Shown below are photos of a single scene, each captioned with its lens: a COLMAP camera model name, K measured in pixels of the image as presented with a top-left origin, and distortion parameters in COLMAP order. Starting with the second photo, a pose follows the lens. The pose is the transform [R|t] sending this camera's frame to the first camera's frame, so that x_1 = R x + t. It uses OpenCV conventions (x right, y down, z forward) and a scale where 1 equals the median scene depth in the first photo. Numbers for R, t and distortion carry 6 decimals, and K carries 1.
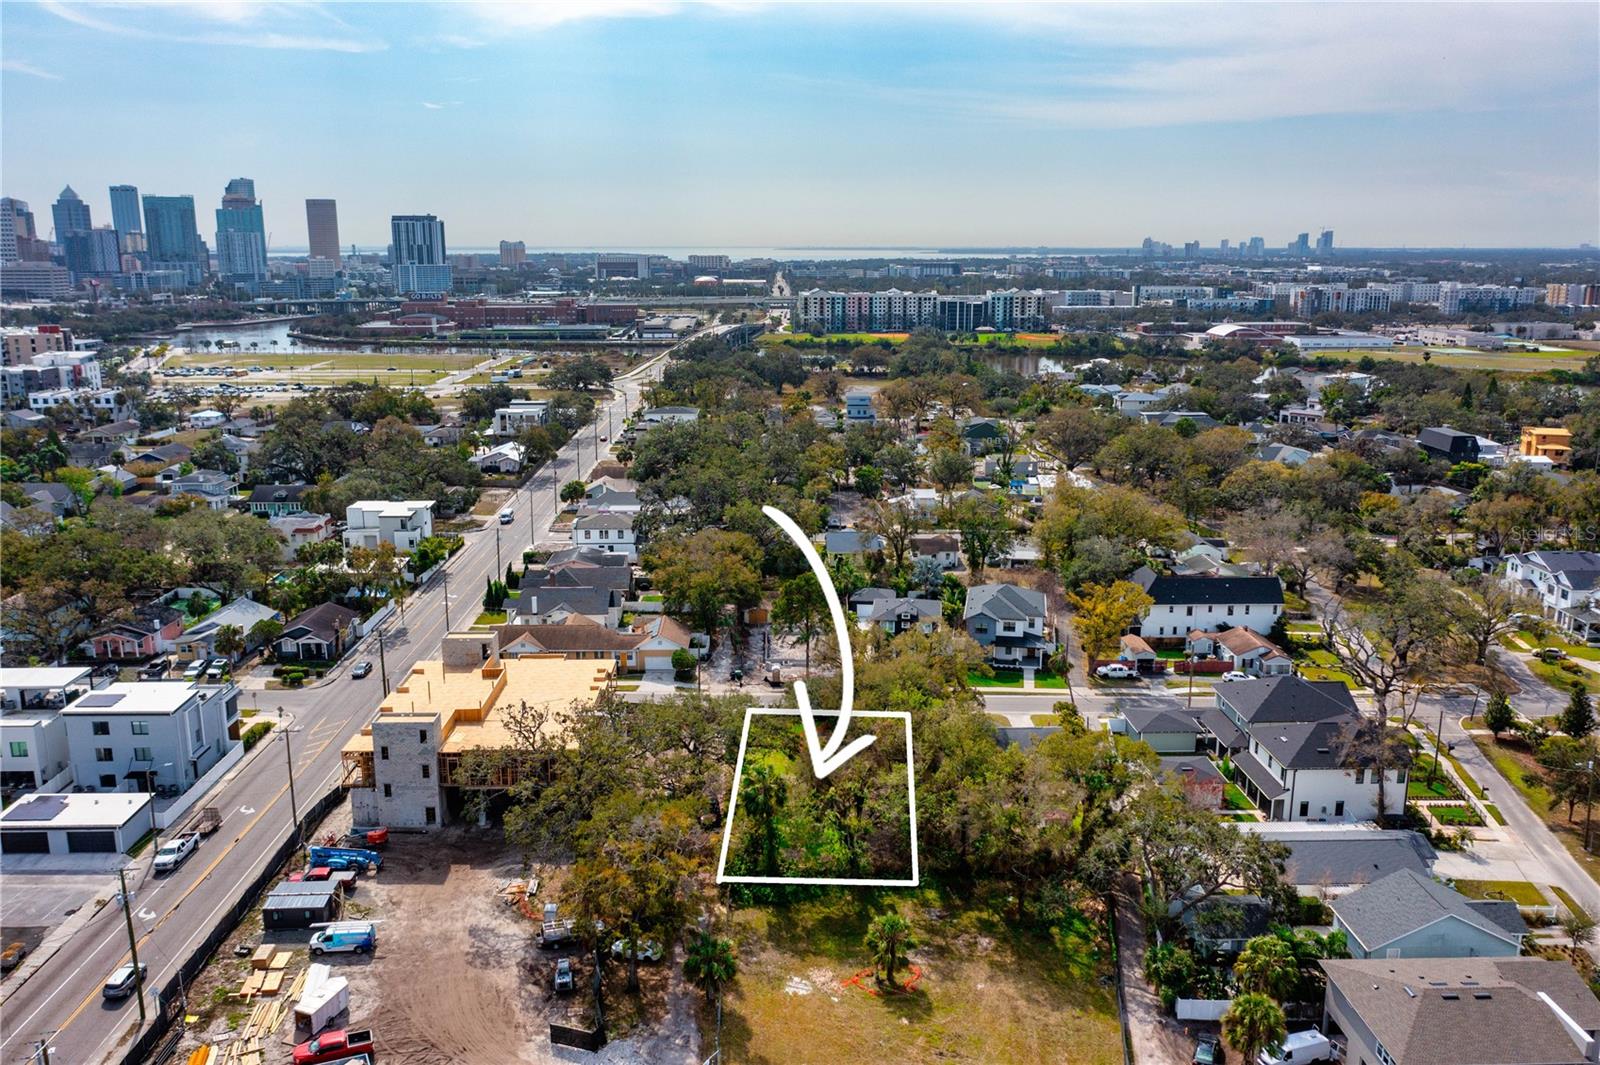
lens RADIAL K [[1286.0, 0, 800.0], [0, 1286.0, 532.5], [0, 0, 1]] dist [-0.001072, 0.008090]
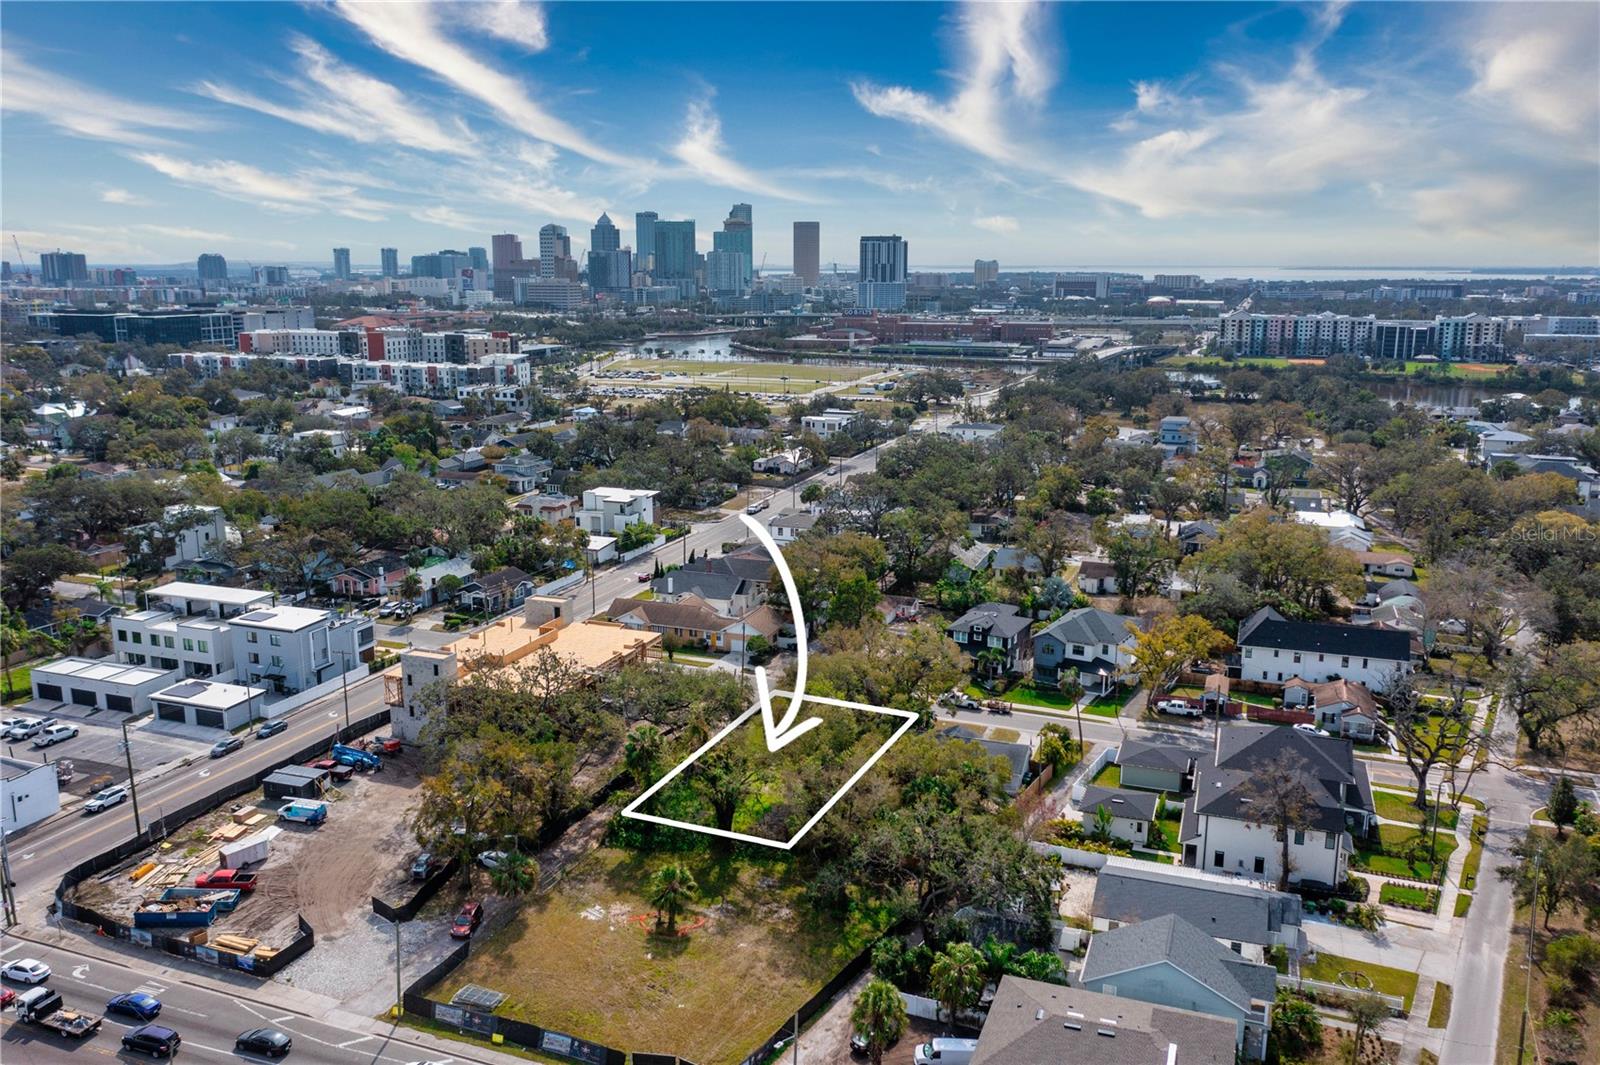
lens RADIAL K [[1286.0, 0, 800.0], [0, 1286.0, 532.5], [0, 0, 1]] dist [-0.001072, 0.008090]
pose [[0.926326, 0.078140, -0.368529, 0.198985], [-0.083315, 0.996522, 0.001875, -0.000759], [0.367394, 0.028967, 0.929614, -0.002457]]
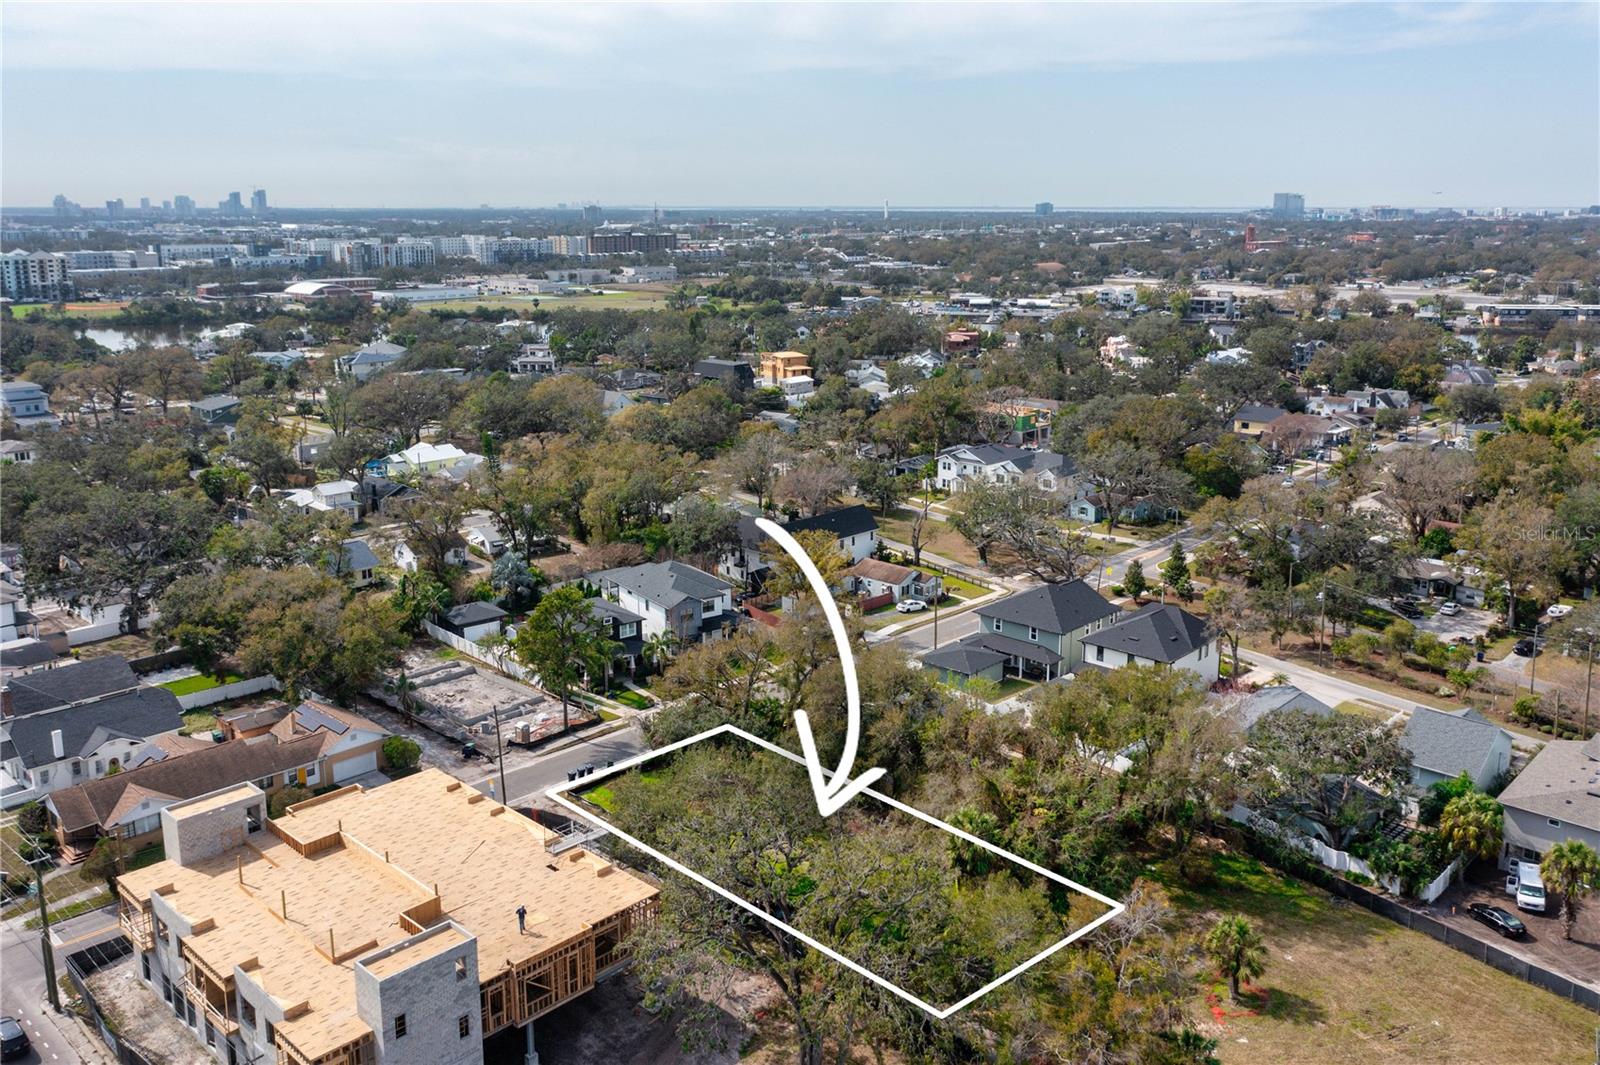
lens RADIAL K [[1286.0, 0, 800.0], [0, 1286.0, 532.5], [0, 0, 1]] dist [-0.001072, 0.008090]
pose [[0.693411, -0.175365, 0.698877, -0.246502], [0.155912, 0.983469, 0.092084, -0.029002], [-0.703472, 0.045111, 0.709290, 0.208137]]
